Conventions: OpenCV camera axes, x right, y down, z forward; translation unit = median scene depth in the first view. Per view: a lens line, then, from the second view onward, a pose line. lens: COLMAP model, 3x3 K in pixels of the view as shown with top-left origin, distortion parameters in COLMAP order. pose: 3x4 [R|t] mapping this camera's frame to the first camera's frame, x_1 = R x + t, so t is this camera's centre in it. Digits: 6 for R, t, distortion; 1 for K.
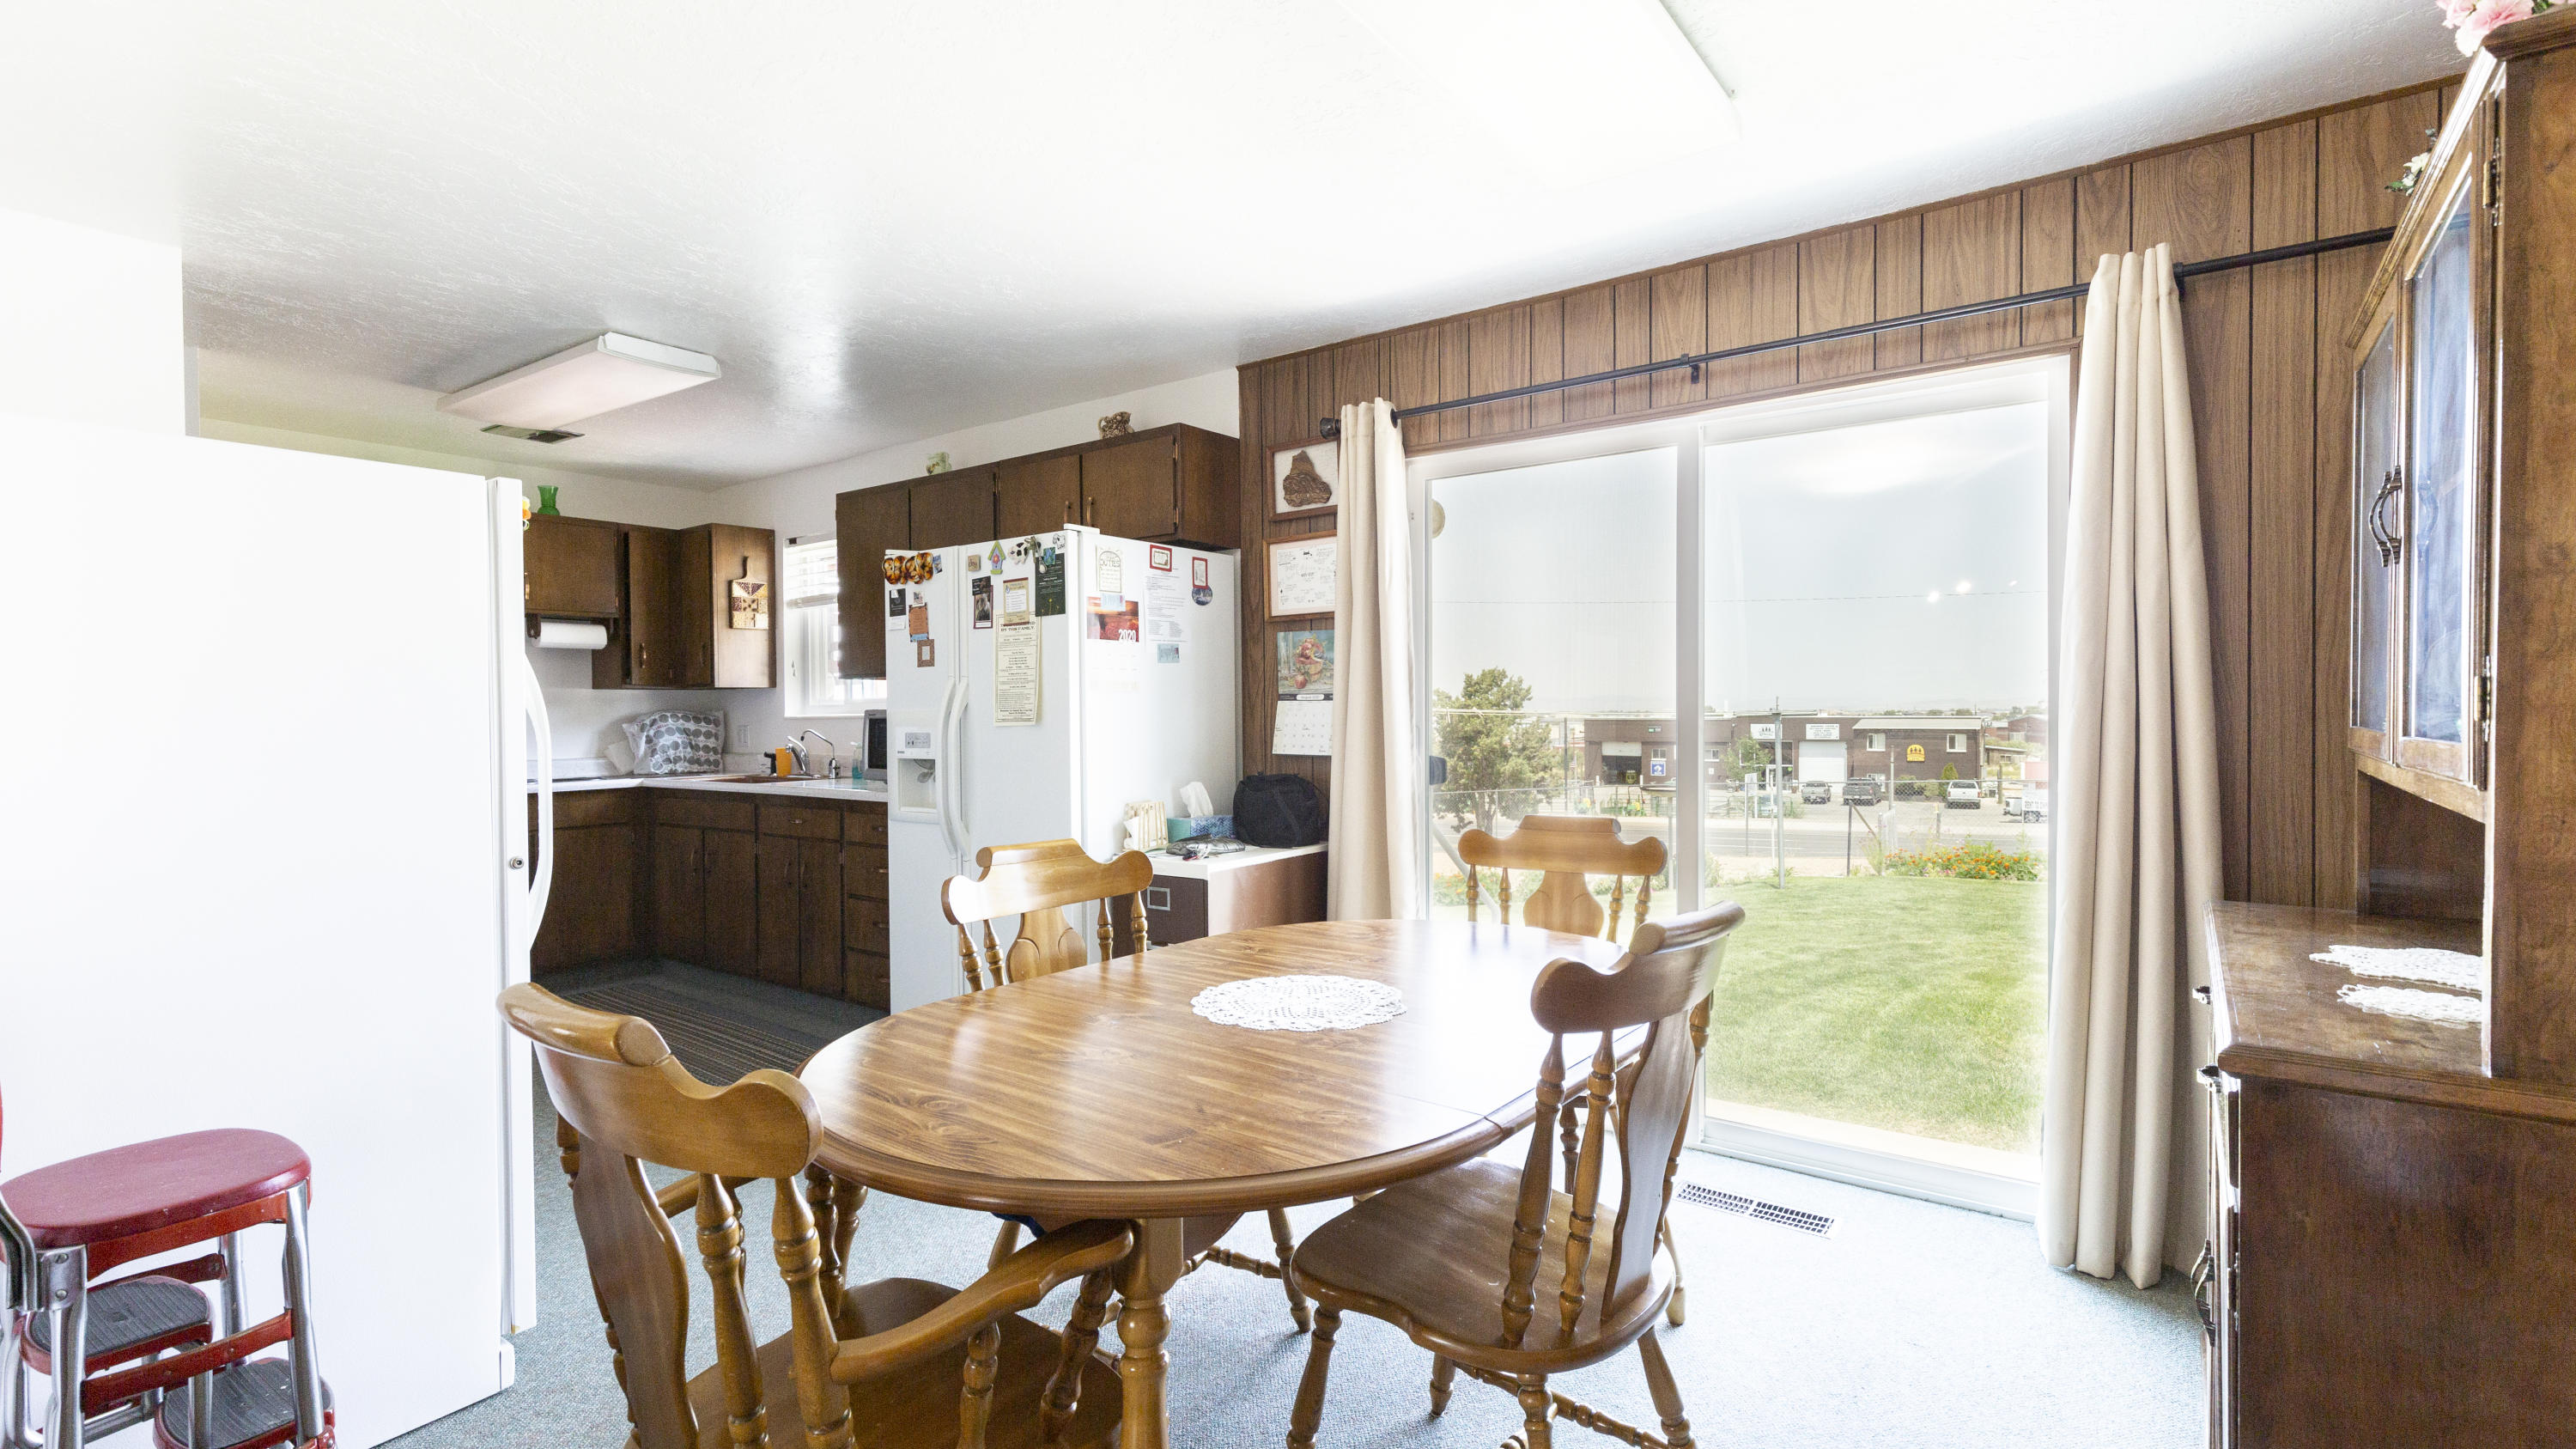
lens RADIAL K [[1212.6, 0, 1286.2], [0, 1212.6, 726.7], [0, 0, 1]] dist [0.000489, 0.000036]
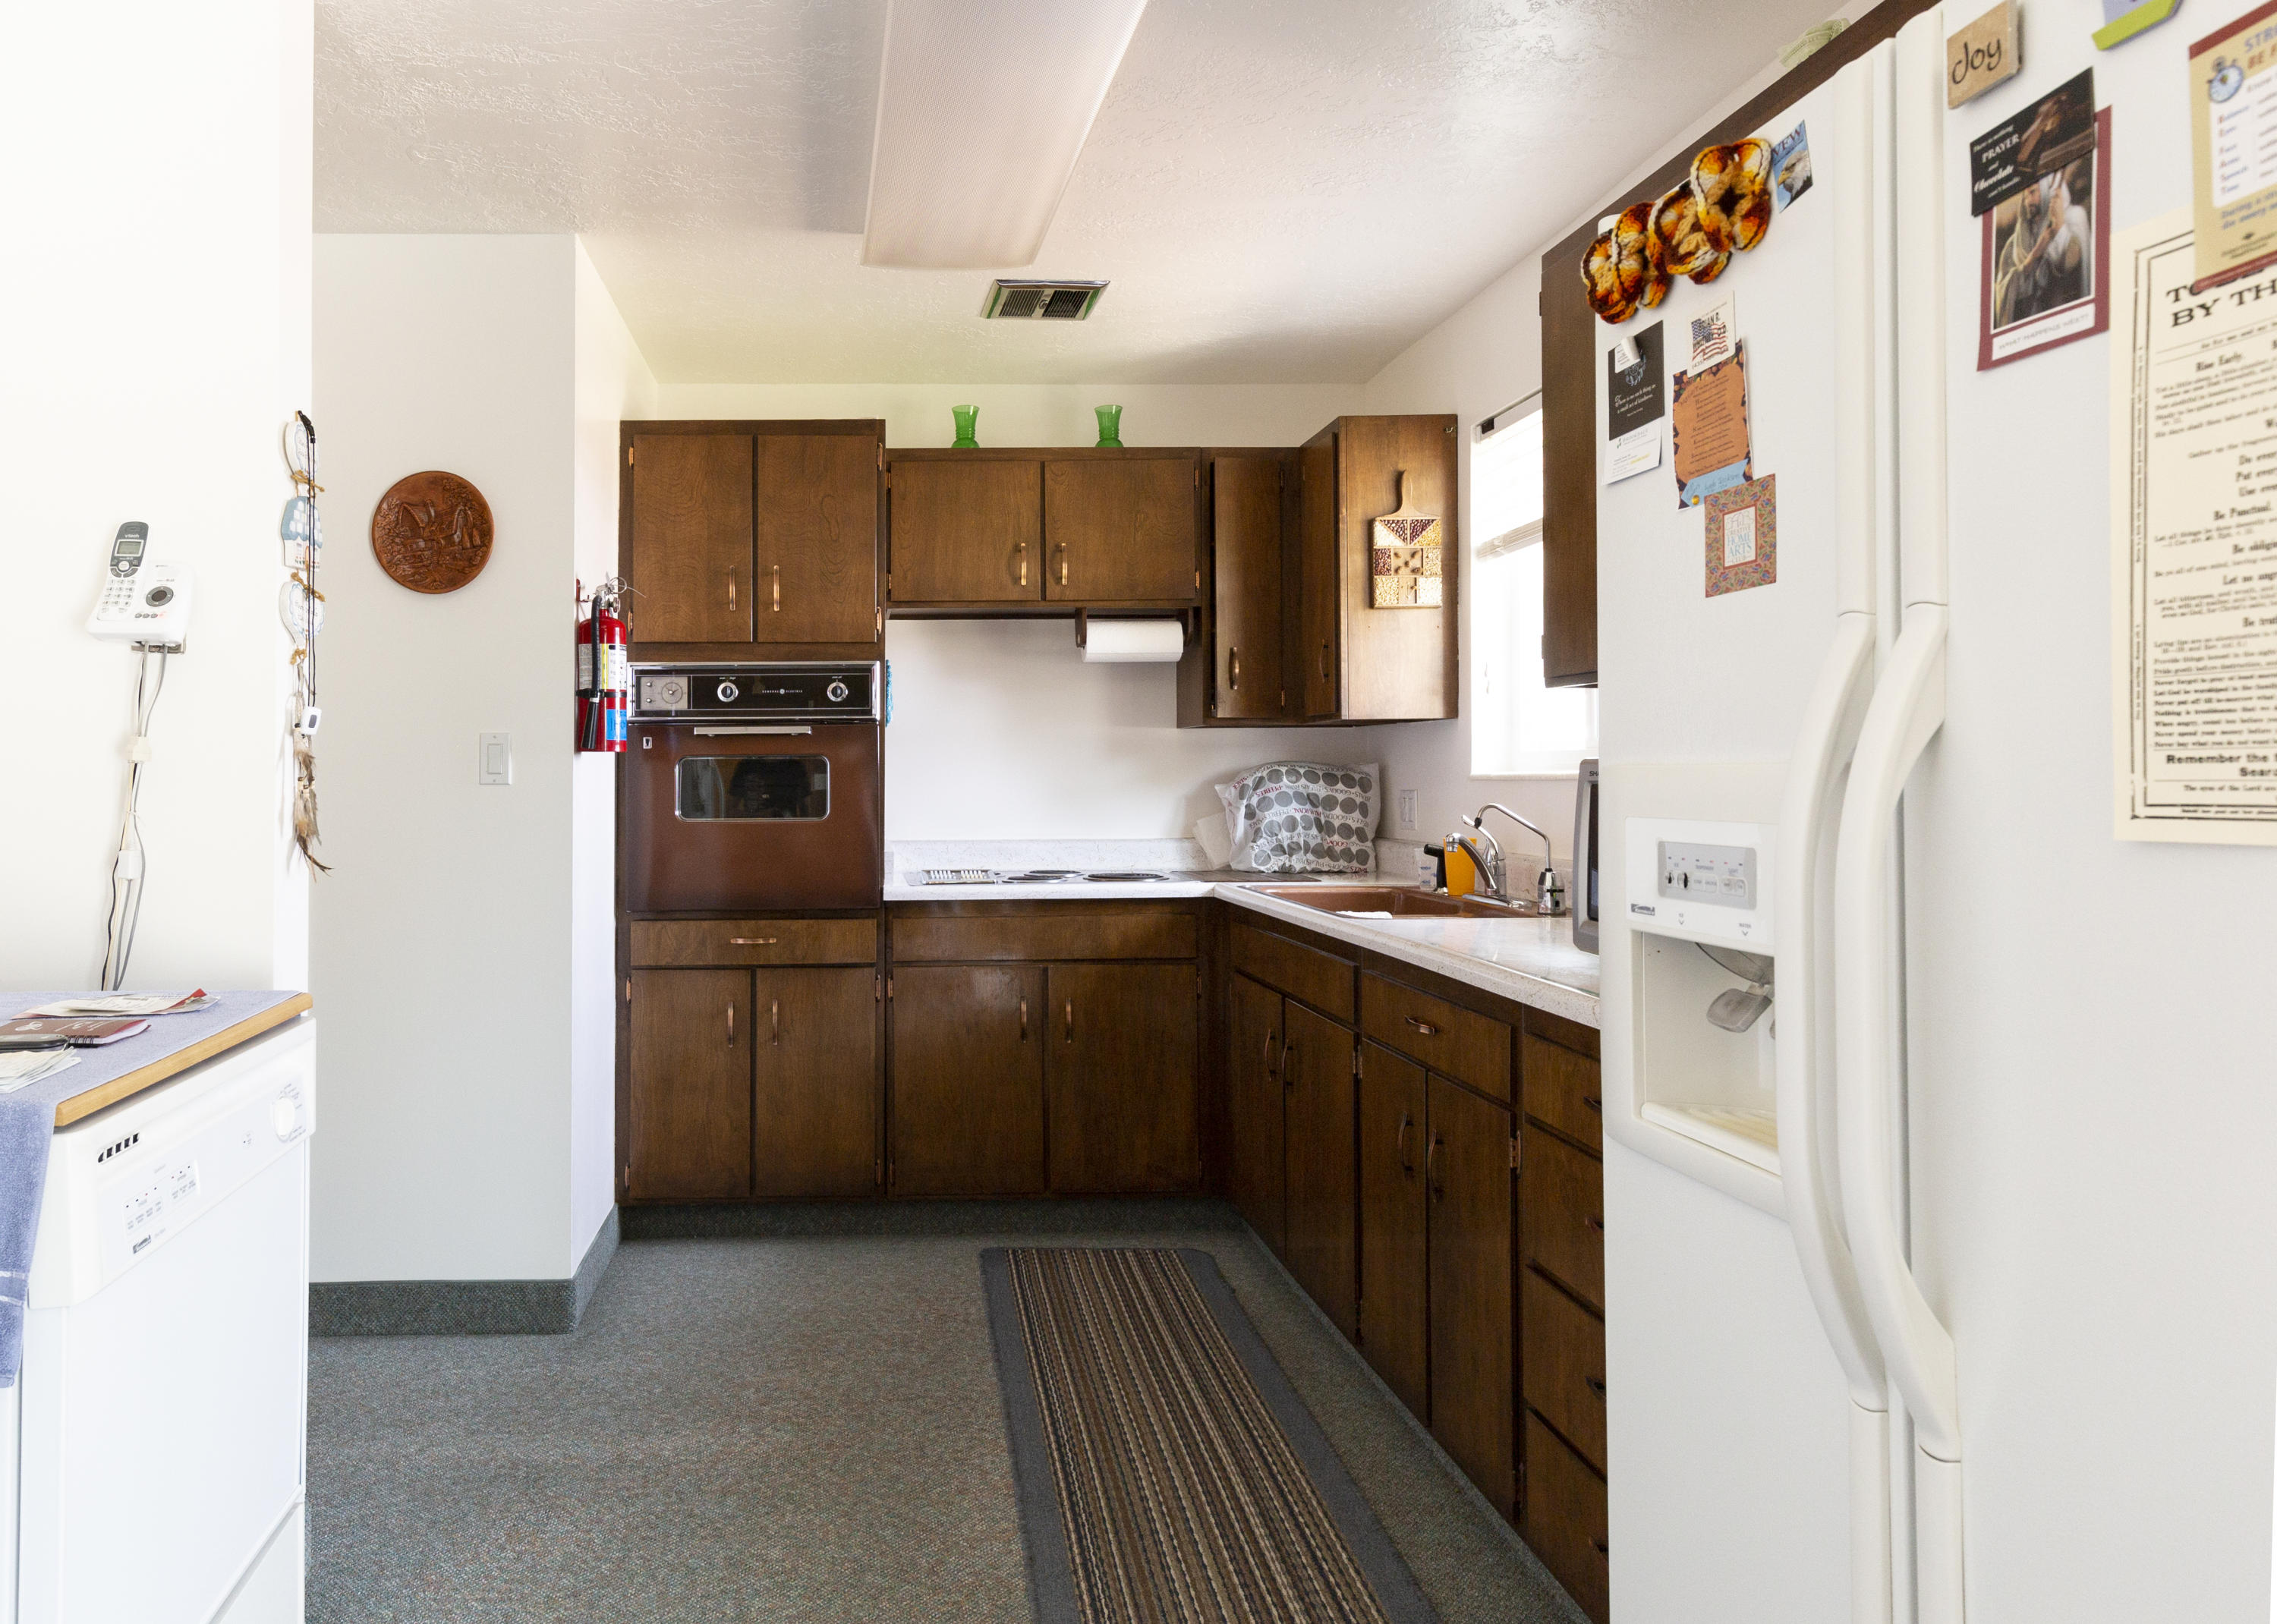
lens RADIAL K [[1238.7, 0, 997.3], [0, 1238.7, 759.8], [0, 0, 1]] dist [0.000495, 0.000851]
pose [[0.640008, -0.002359, -0.768365, -0.145695], [-0.010644, 0.999872, -0.011935, -0.006308], [0.768295, 0.015817, 0.639901, 0.528384]]
